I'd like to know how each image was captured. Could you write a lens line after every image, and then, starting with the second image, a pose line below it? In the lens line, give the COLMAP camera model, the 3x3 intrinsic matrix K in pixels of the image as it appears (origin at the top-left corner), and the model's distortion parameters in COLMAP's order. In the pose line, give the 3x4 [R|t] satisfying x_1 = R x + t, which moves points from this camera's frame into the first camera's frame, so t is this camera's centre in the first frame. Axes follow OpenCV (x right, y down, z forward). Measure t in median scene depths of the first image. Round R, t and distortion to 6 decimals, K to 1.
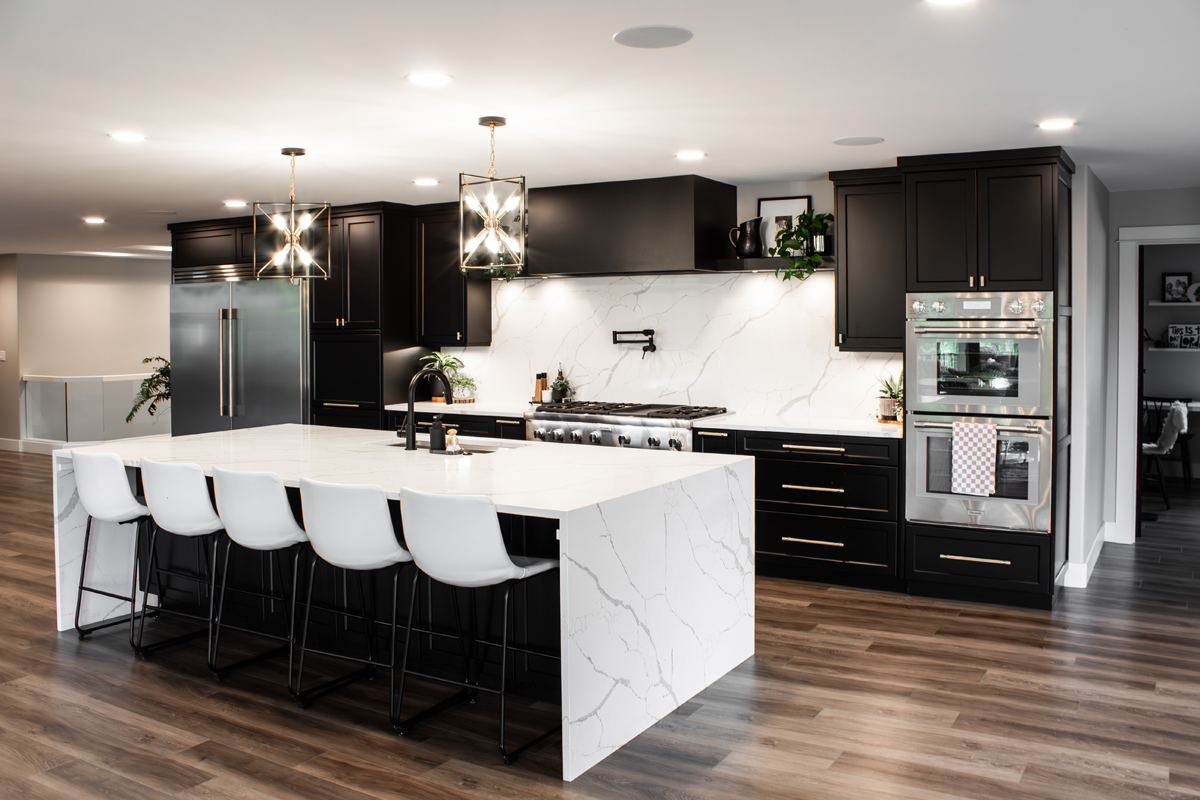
lens RADIAL K [[1053.4, 0, 603.8], [0, 1053.4, 353.6], [0, 0, 1]] dist [-0.165246, 0.153046]
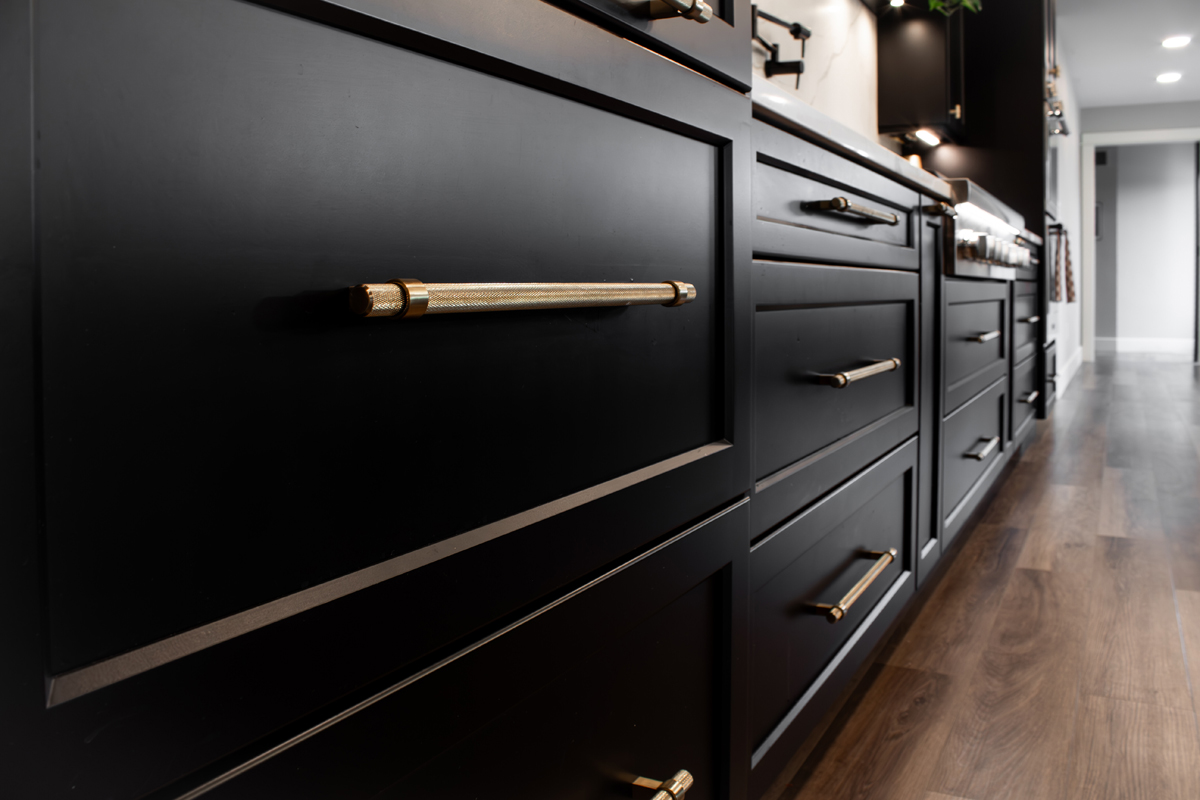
lens RADIAL K [[998.9, 0, 600.9], [0, 998.9, 304.7], [0, 0, 1]] dist [-0.105928, 0.005237]
pose [[-0.058706, -0.011251, 0.998212, -0.368565], [0.033740, 0.999343, 0.013248, 0.086327], [-0.997705, 0.034457, -0.058288, 1.129079]]
